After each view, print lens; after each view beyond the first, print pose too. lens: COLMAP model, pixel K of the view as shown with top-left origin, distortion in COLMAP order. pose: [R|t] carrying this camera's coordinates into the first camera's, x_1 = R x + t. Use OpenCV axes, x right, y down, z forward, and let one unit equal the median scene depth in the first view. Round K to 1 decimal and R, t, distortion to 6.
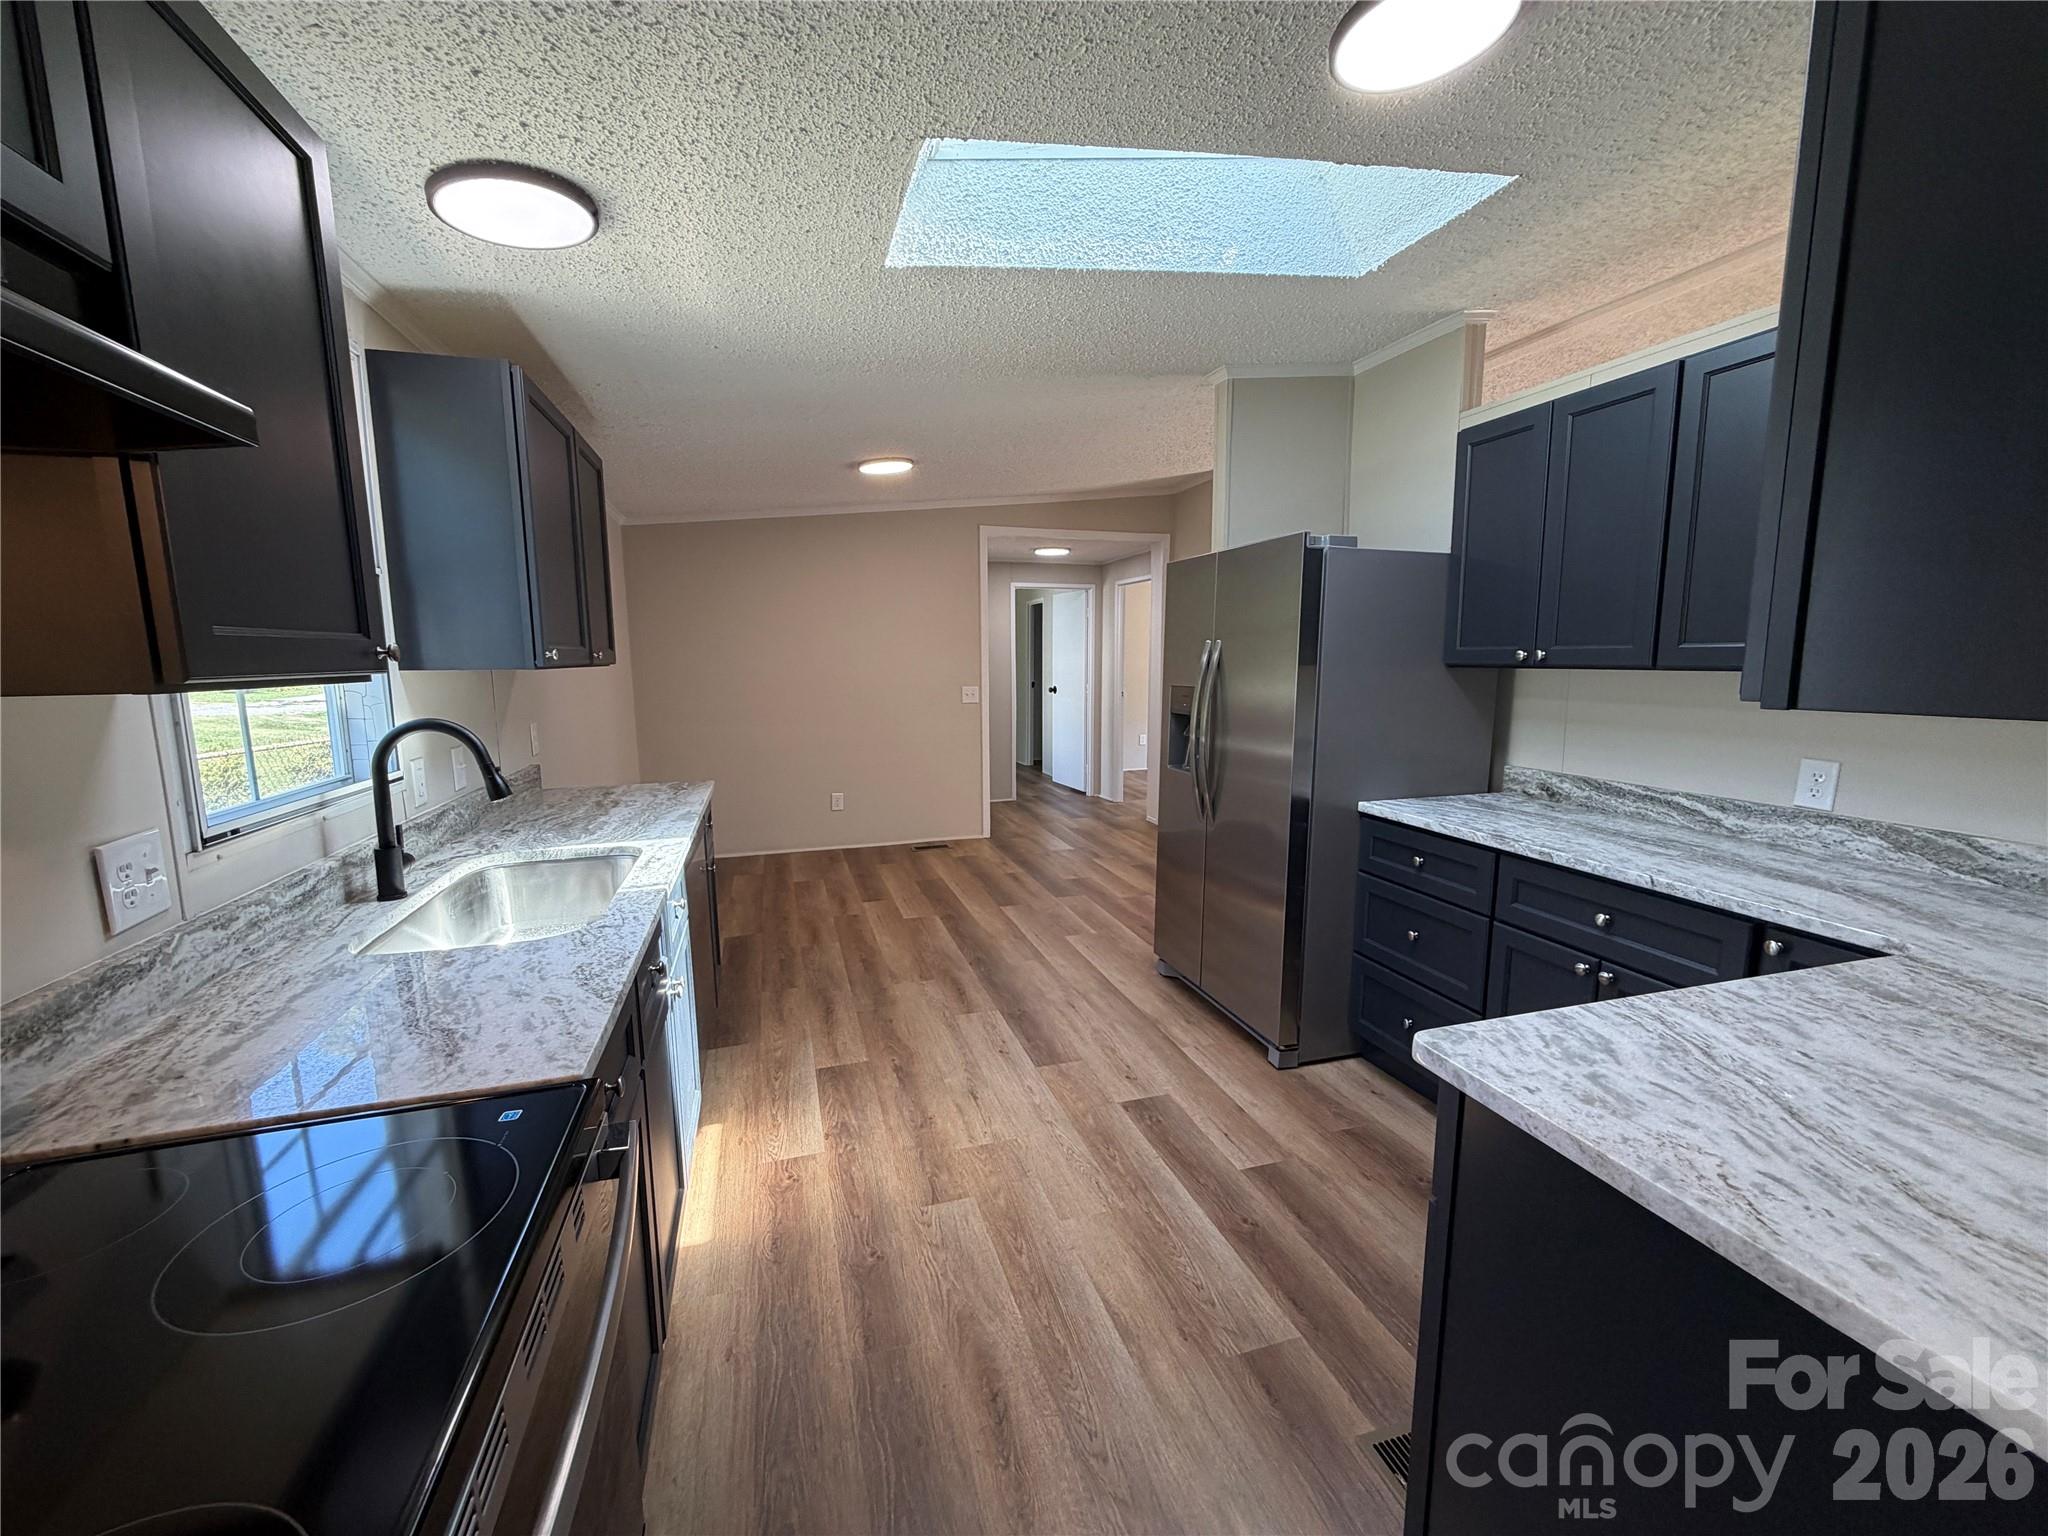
lens RADIAL K [[815.1, 0, 1018.1], [0, 815.1, 771.2], [0, 0, 1]] dist [-0.000225, 0.000375]
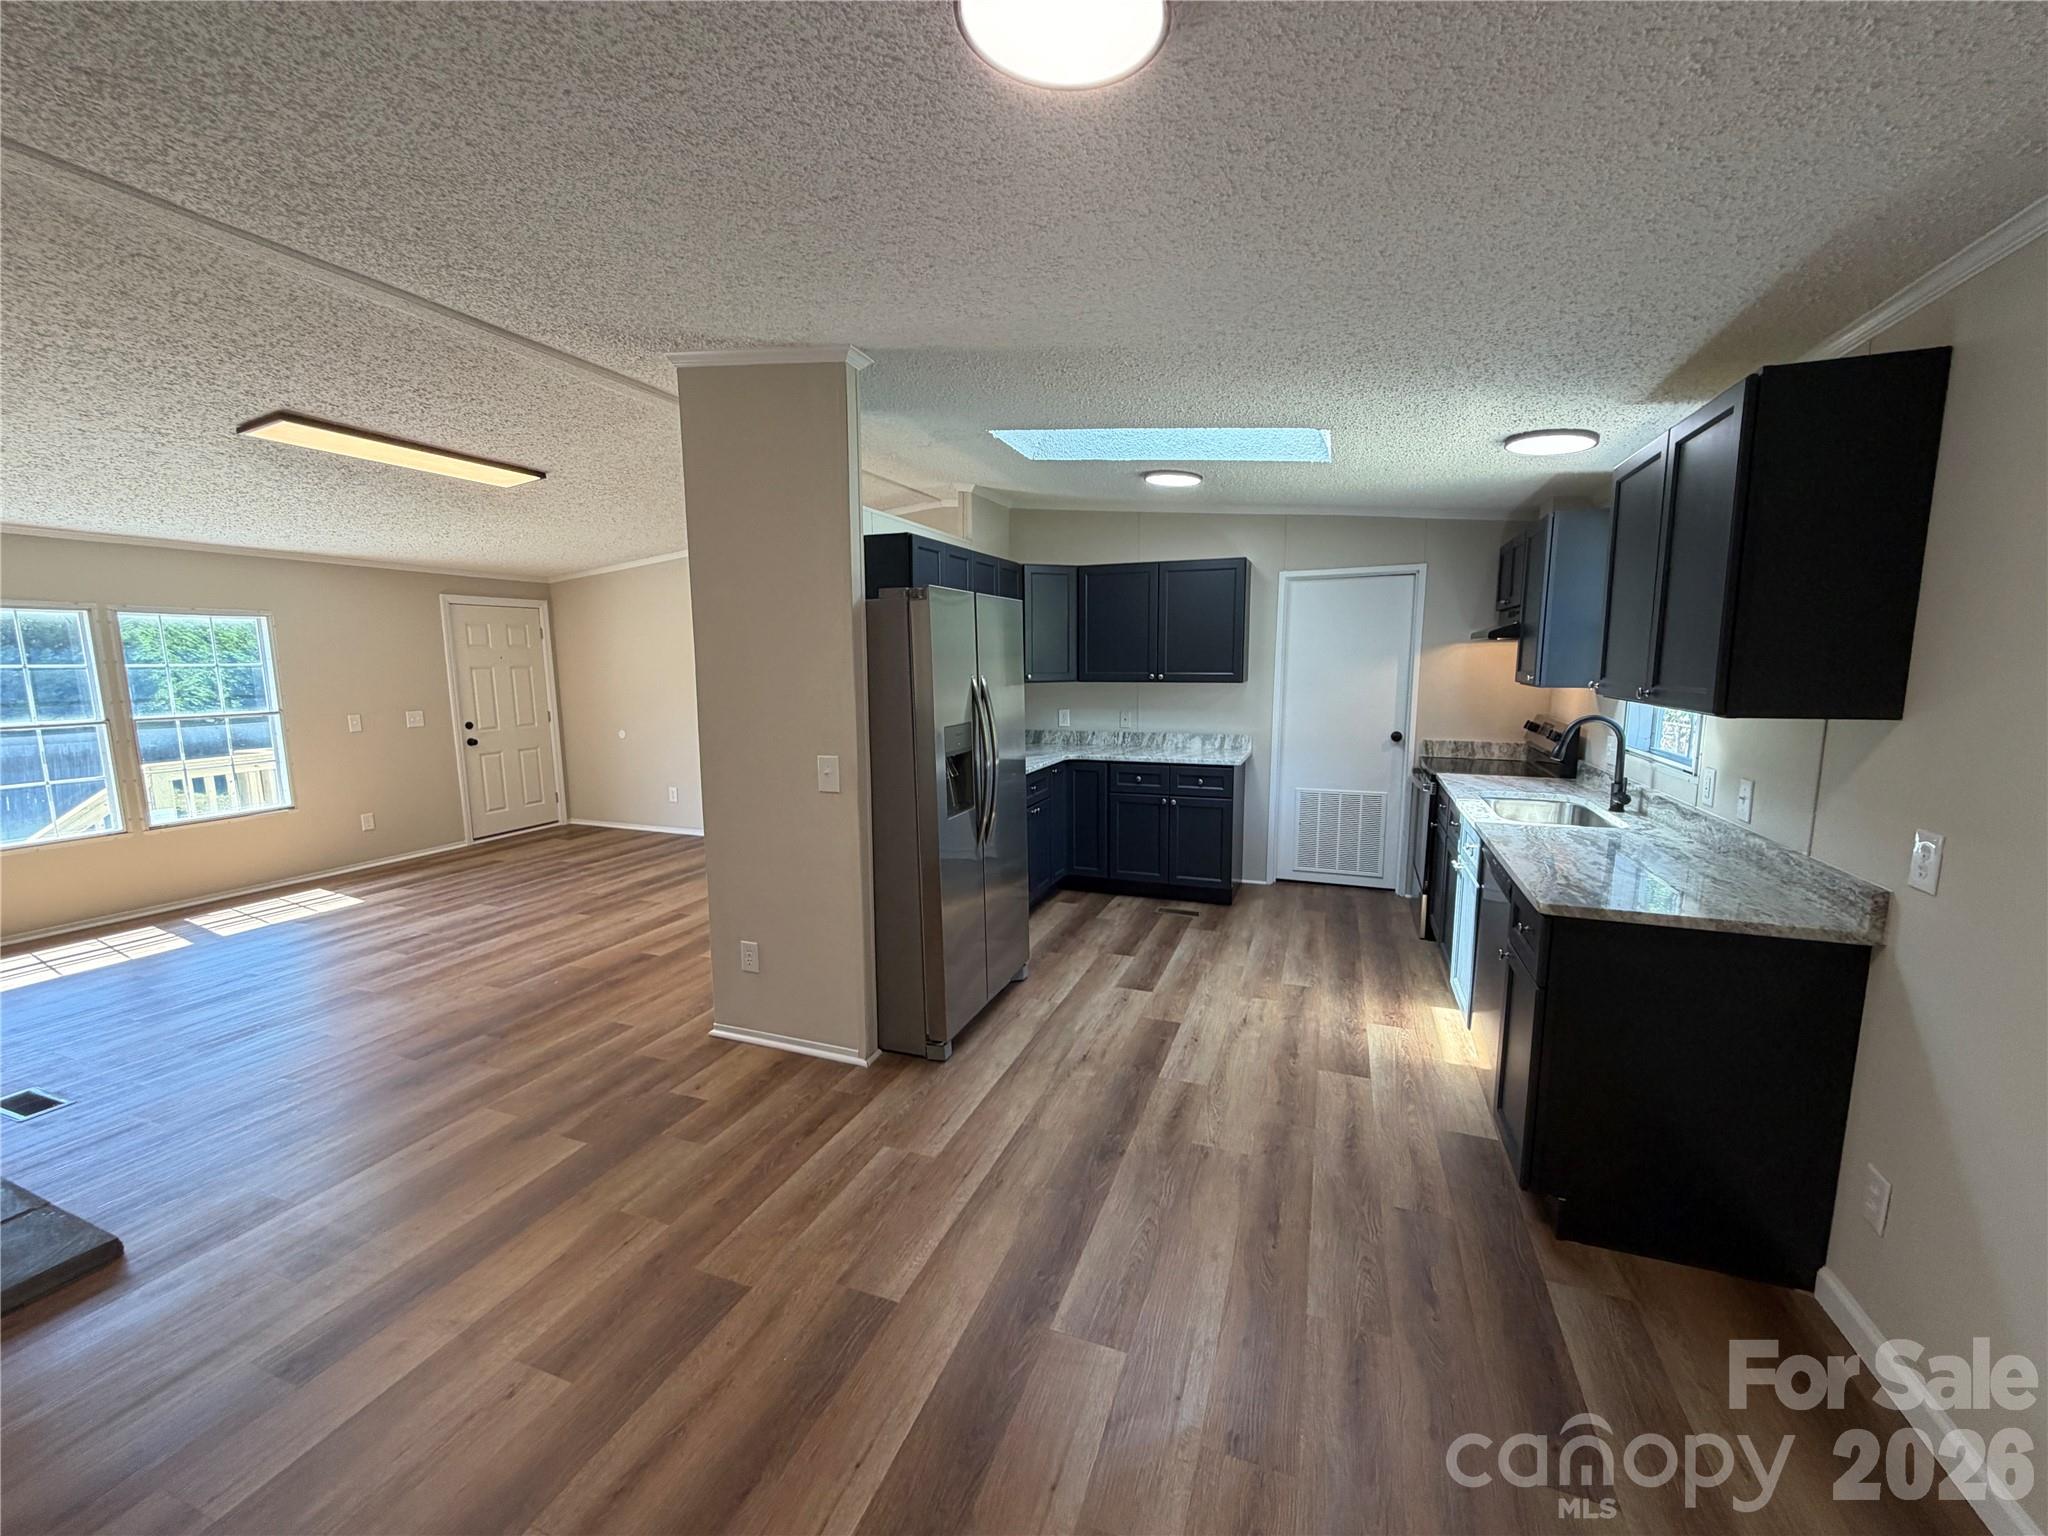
lens RADIAL K [[815.1, 0, 1016.7], [0, 815.1, 770.8], [0, 0, 1]] dist [-0.000225, 0.000375]
pose [[-0.784517, -0.072234, 0.615886, -0.586467], [0.101856, 0.964692, 0.242887, -0.372310], [-0.611685, 0.253280, -0.749460, 2.267739]]
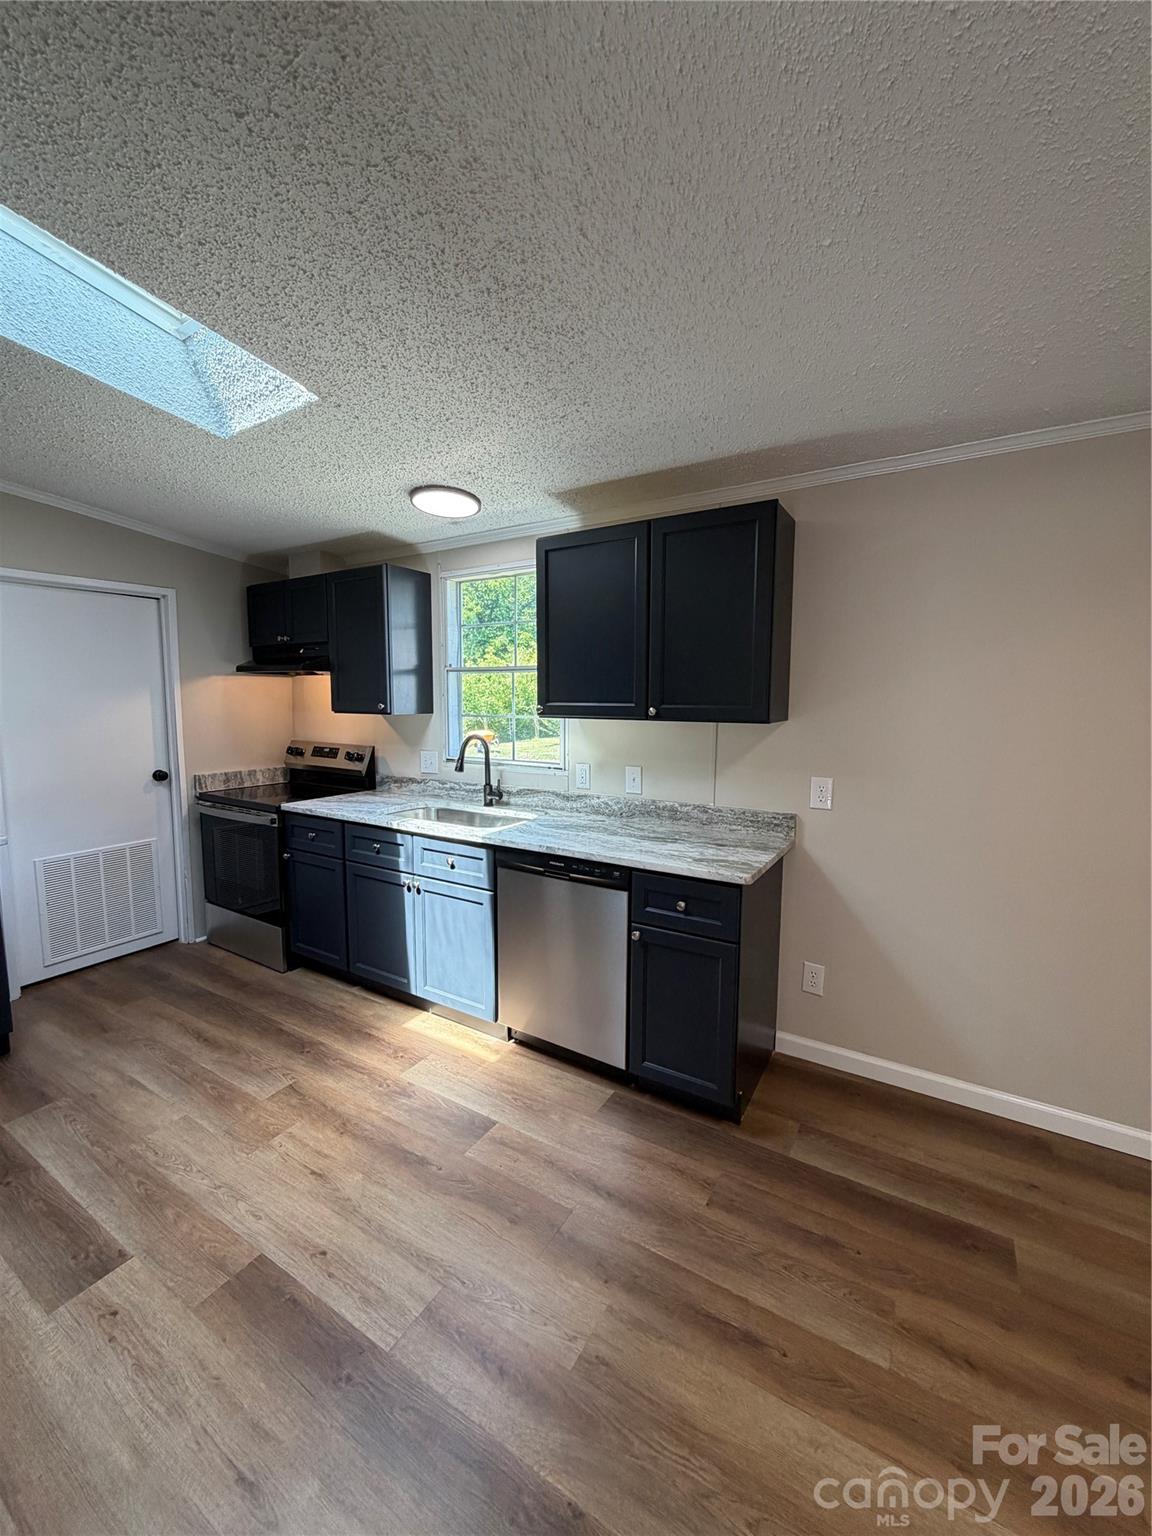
lens RADIAL K [[611.3, 0, 574.4], [0, 611.3, 762.0], [0, 0, 1]] dist [-0.000225, 0.000375]
pose [[-0.746992, 0.075503, -0.660532, 0.170053], [-0.092114, 0.972194, 0.215299, -0.275657], [0.658421, 0.221671, -0.719266, 1.733313]]
